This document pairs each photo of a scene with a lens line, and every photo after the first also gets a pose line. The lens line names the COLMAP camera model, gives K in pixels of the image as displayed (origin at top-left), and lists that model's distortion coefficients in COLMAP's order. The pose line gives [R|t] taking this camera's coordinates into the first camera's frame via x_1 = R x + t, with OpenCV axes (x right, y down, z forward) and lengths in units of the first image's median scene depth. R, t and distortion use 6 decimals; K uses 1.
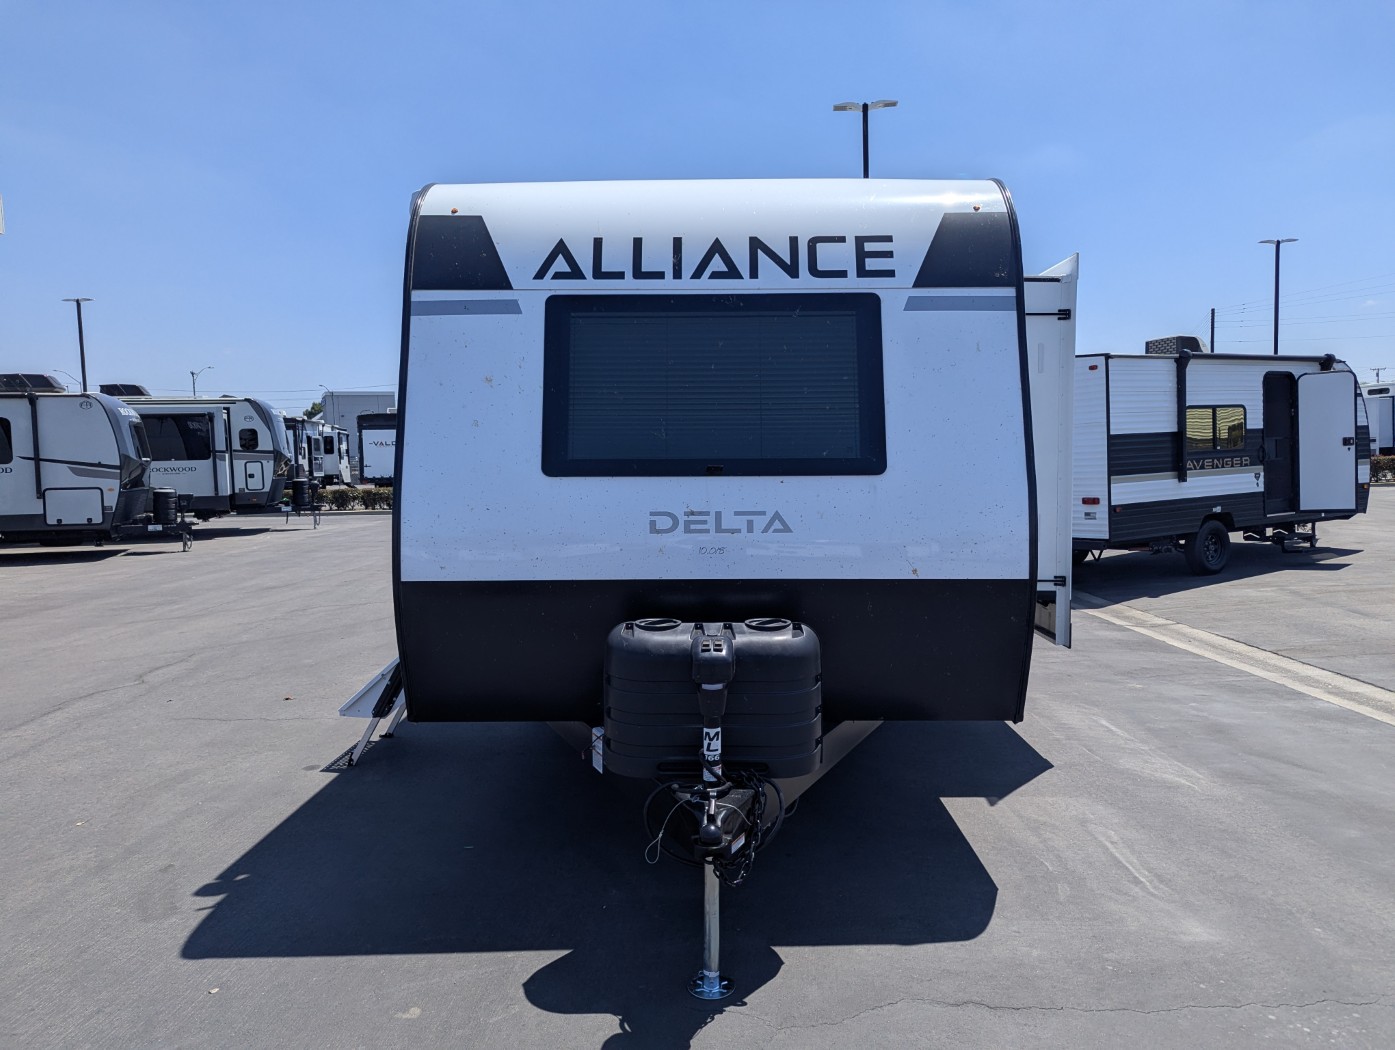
lens RADIAL K [[979.7, 0, 707.6], [0, 979.7, 527.6], [0, 0, 1]] dist [0.057684, -0.051936]
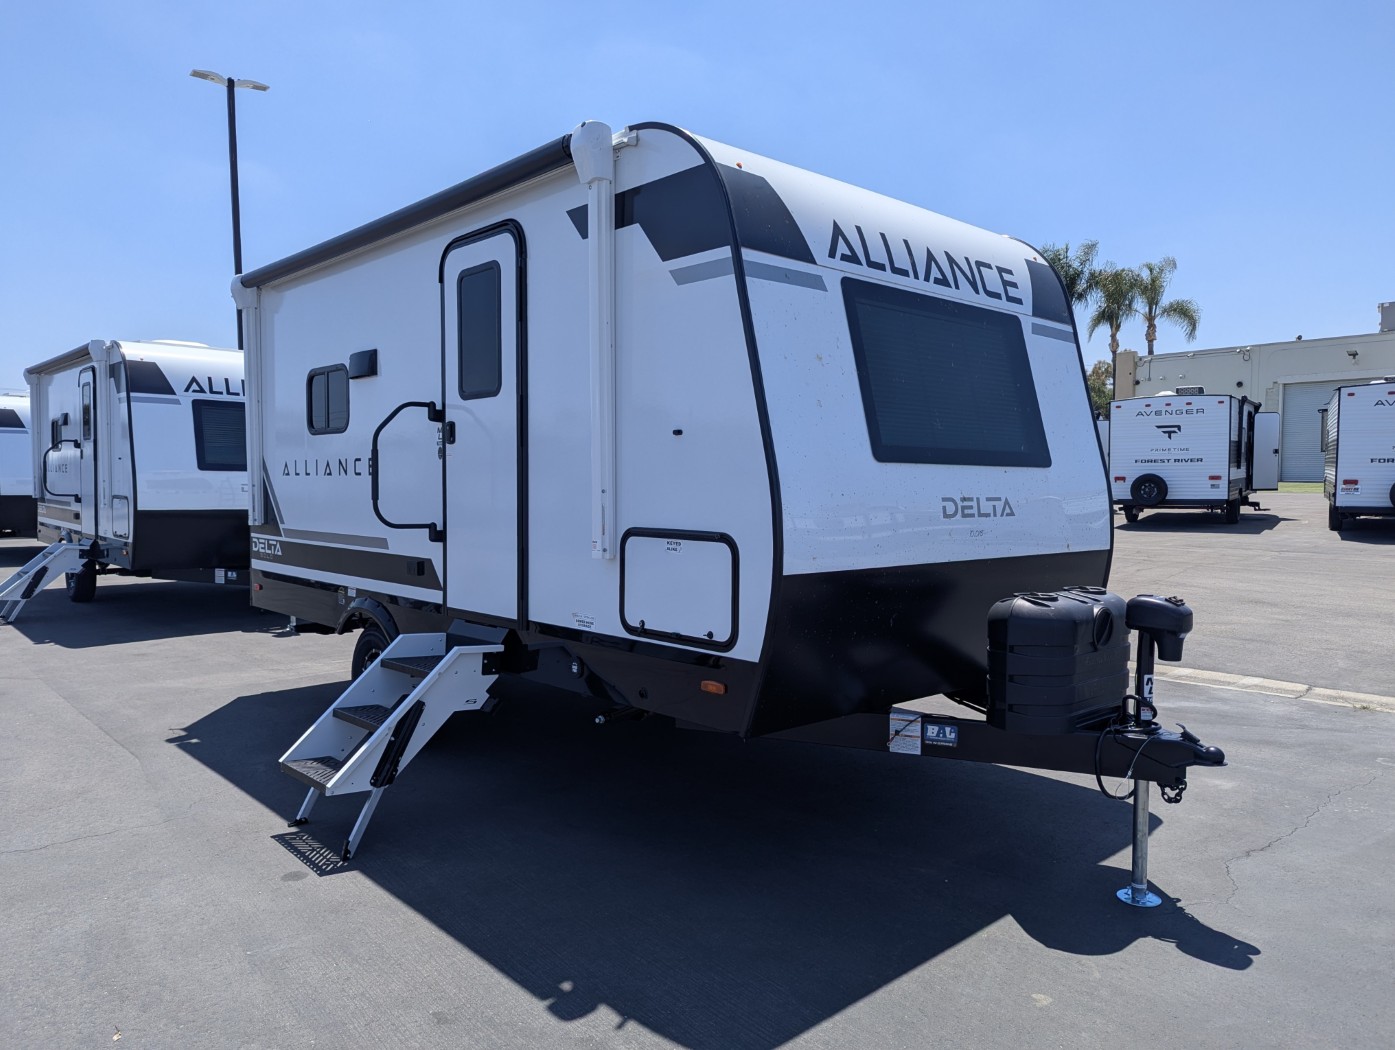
lens RADIAL K [[982.3, 0, 699.9], [0, 982.3, 540.4], [0, 0, 1]] dist [0.060226, -0.052668]
pose [[0.732040, -0.027399, 0.680710, -0.930504], [0.037438, 0.999299, -0.000039, 0.019187], [-0.680232, 0.025513, 0.732553, 0.385850]]
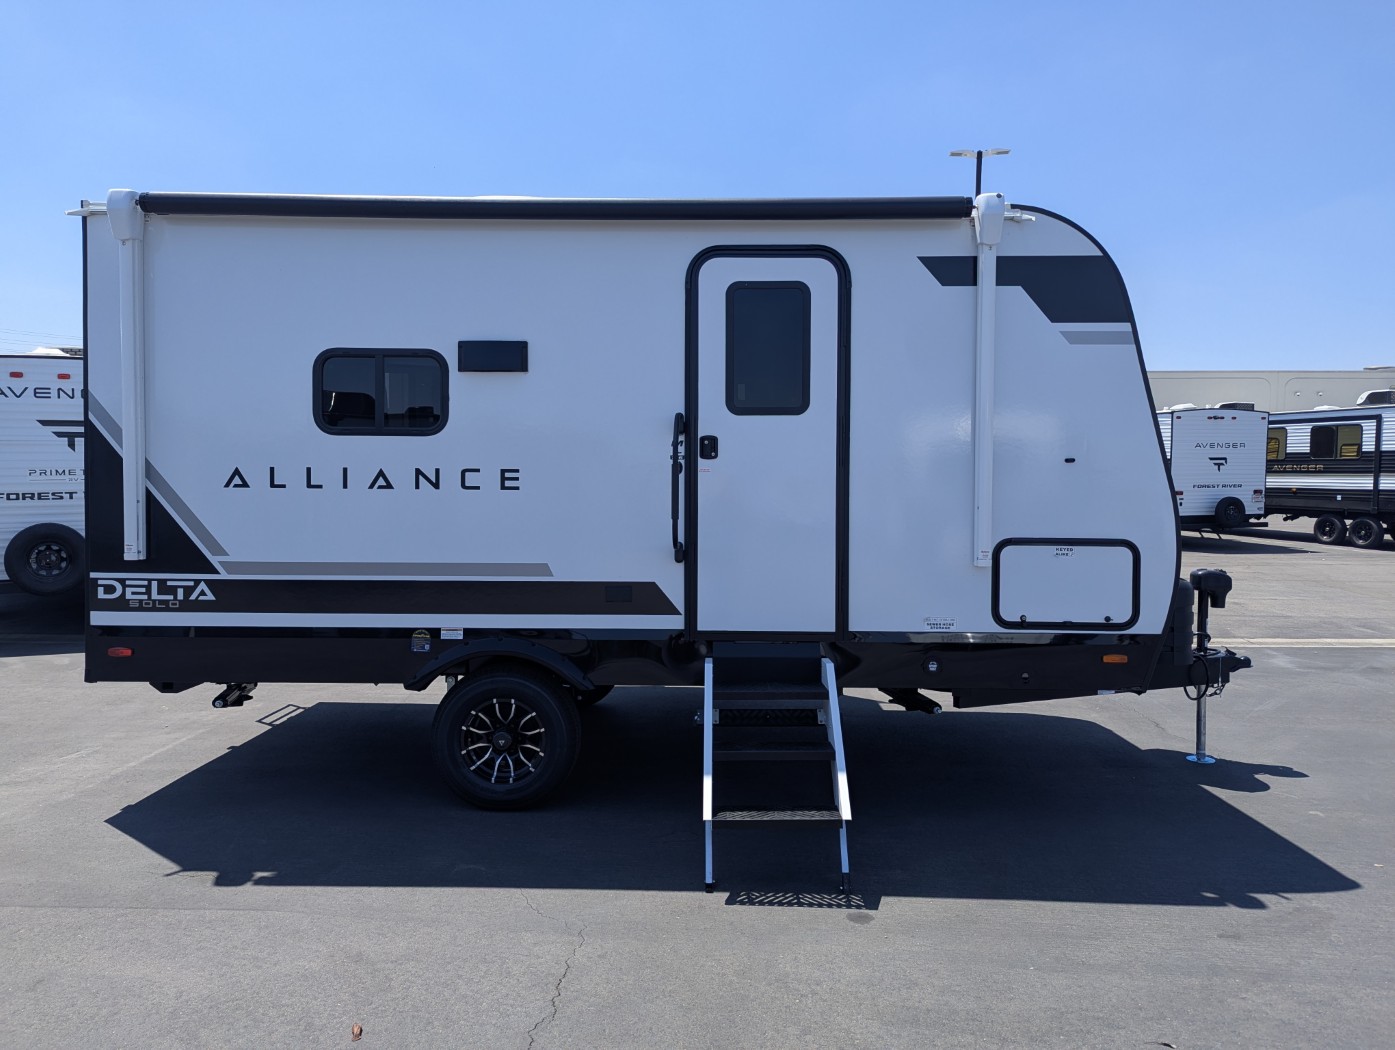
lens RADIAL K [[976.2, 0, 697.5], [0, 976.2, 525.0], [0, 0, 1]] dist [0.057111, -0.043677]
pose [[0.010350, -0.025312, 0.999626, -1.484606], [0.063596, 0.997672, 0.024604, -0.064975], [-0.997922, 0.063318, 0.011936, 1.516611]]
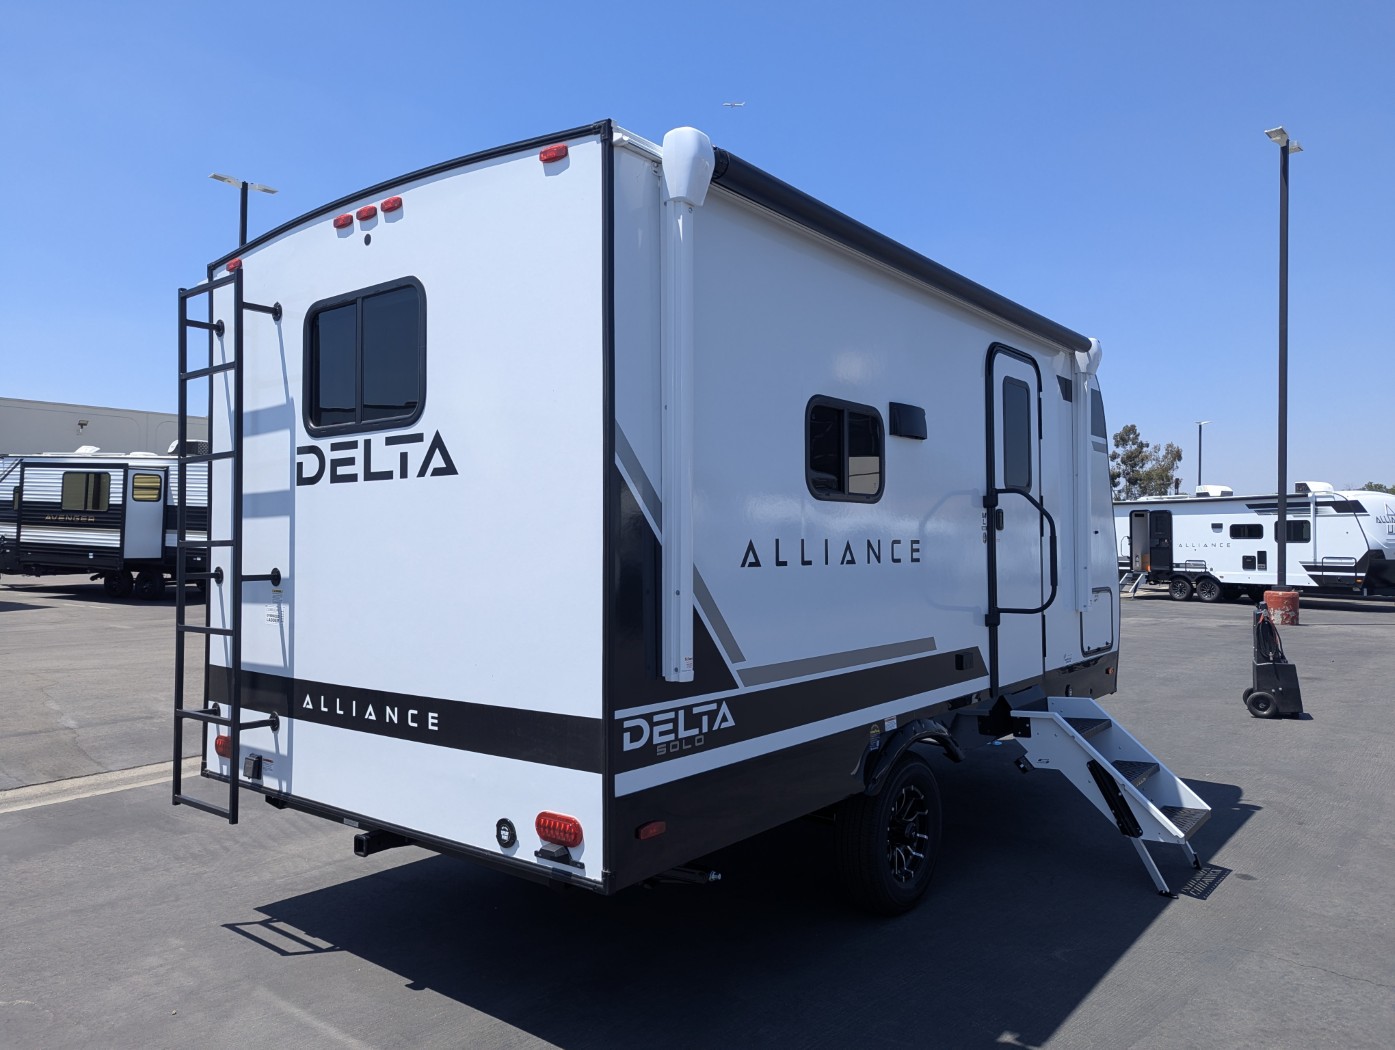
lens RADIAL K [[982.7, 0, 697.5], [0, 982.7, 525.0], [0, 0, 1]] dist [0.051491, -0.040429]
pose [[-0.786414, 0.023073, 0.617268, -0.804317], [0.052814, 0.998154, 0.029976, -0.182453], [-0.615437, 0.056174, -0.786181, 2.798013]]
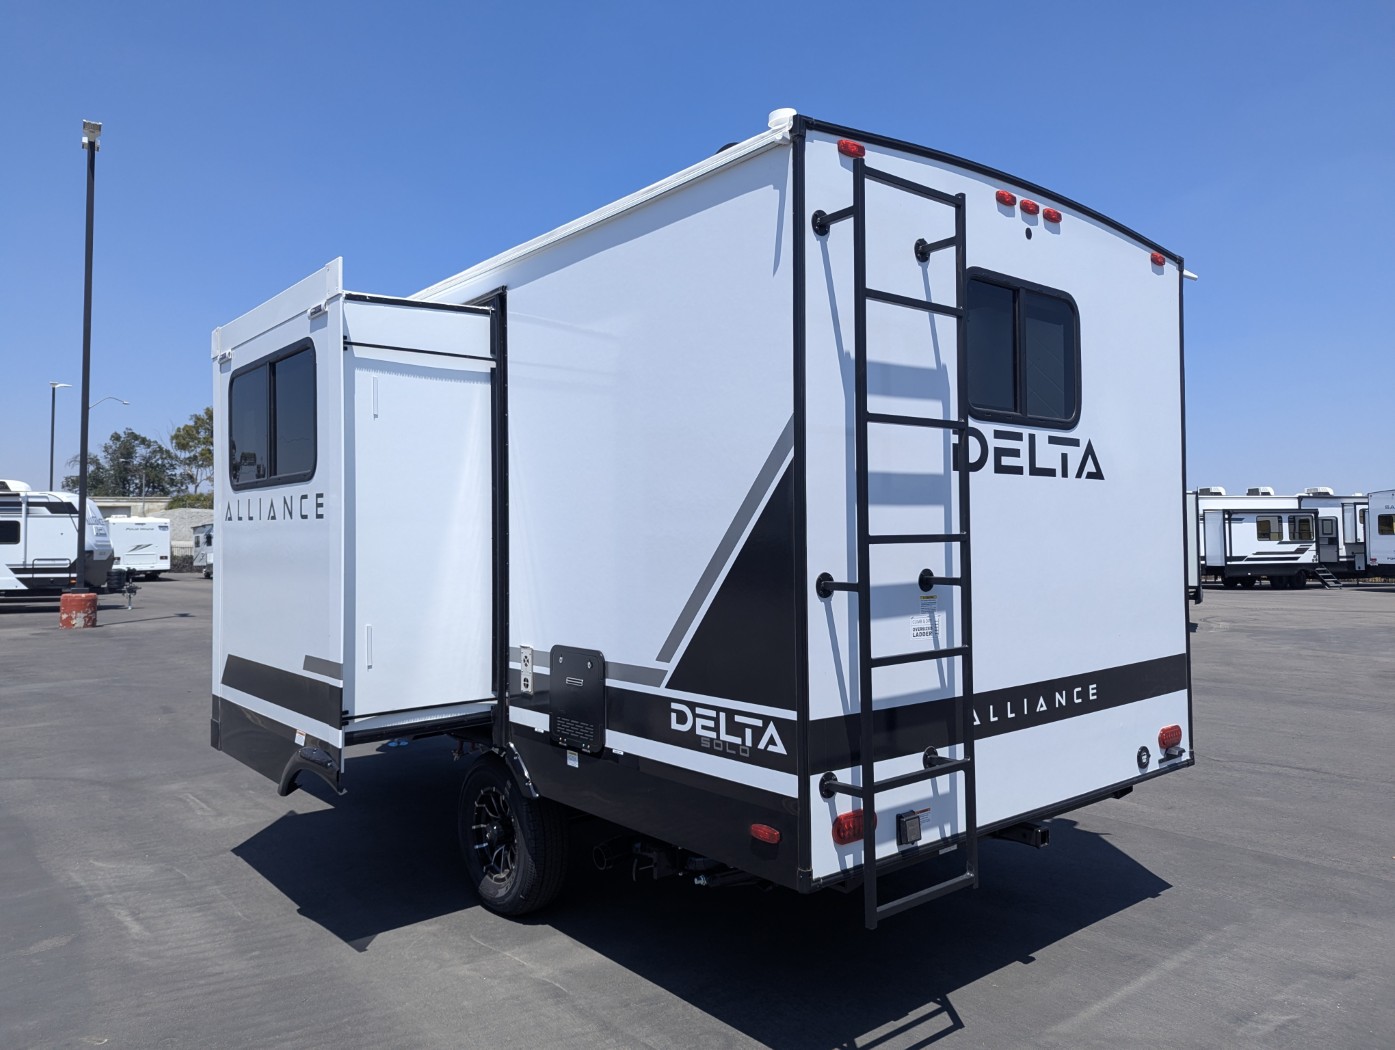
lens RADIAL K [[991.4, 0, 703.7], [0, 991.4, 527.5], [0, 0, 1]] dist [0.054004, -0.045572]
pose [[-0.761139, 0.008467, -0.648534, 0.863080], [-0.030277, 0.998361, 0.048569, -0.199719], [0.647882, 0.056604, -0.759635, 2.771807]]
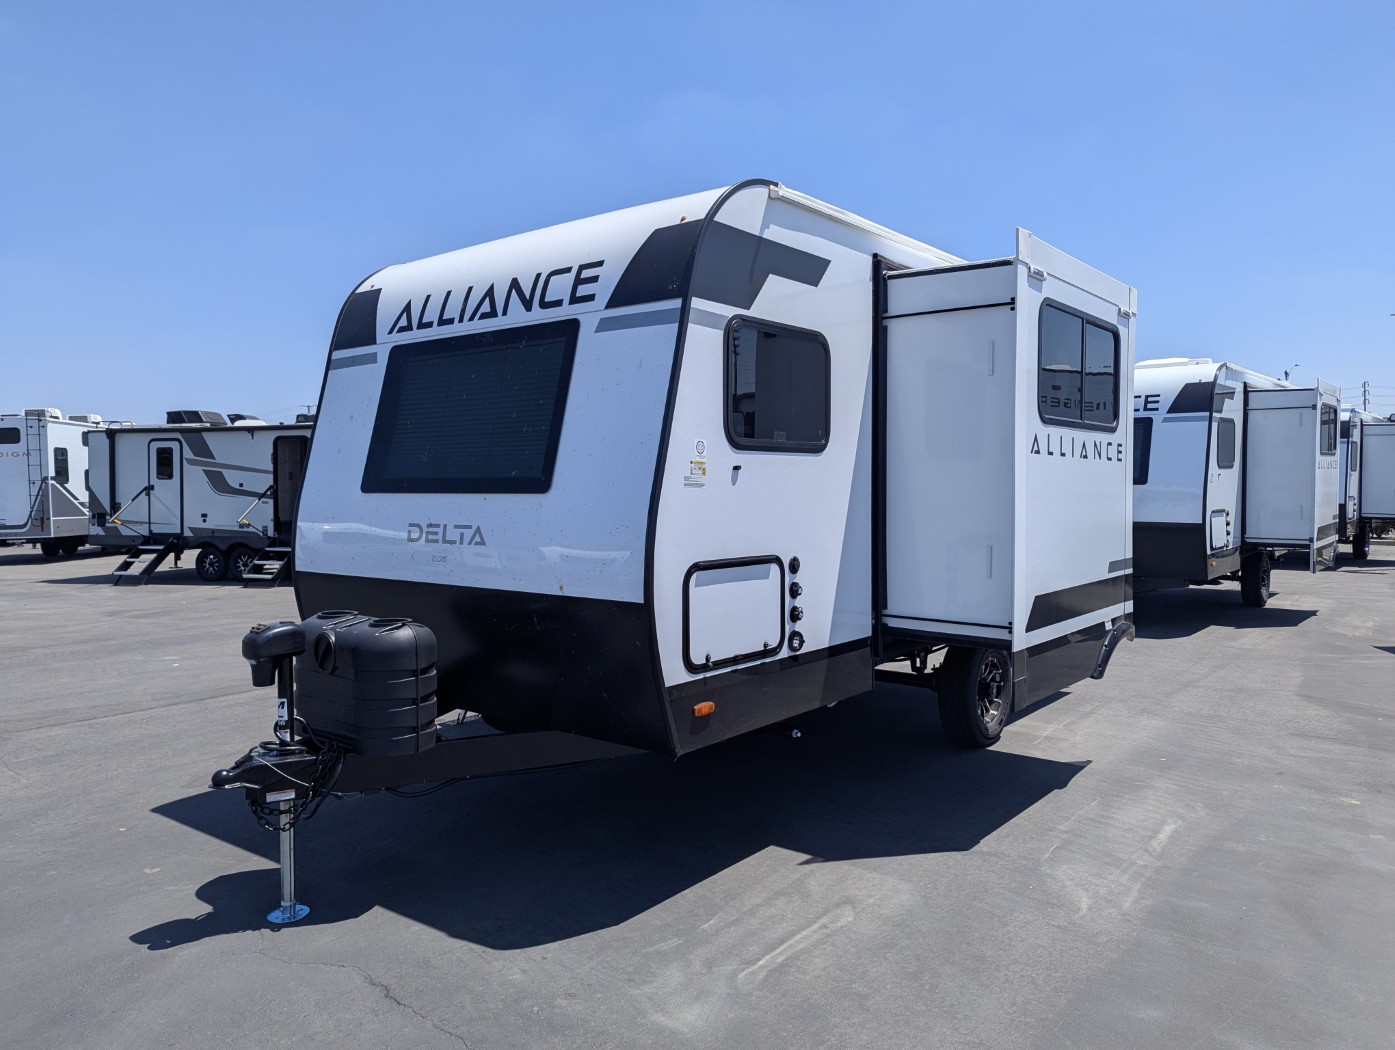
lens RADIAL K [[982.7, 0, 697.5], [0, 982.7, 525.0], [0, 0, 1]] dist [0.051491, -0.040429]
pose [[0.784812, 0.026750, -0.619157, 0.910044], [-0.043173, 0.999001, -0.011563, -0.014536], [0.618229, 0.035806, 0.785182, 0.270162]]
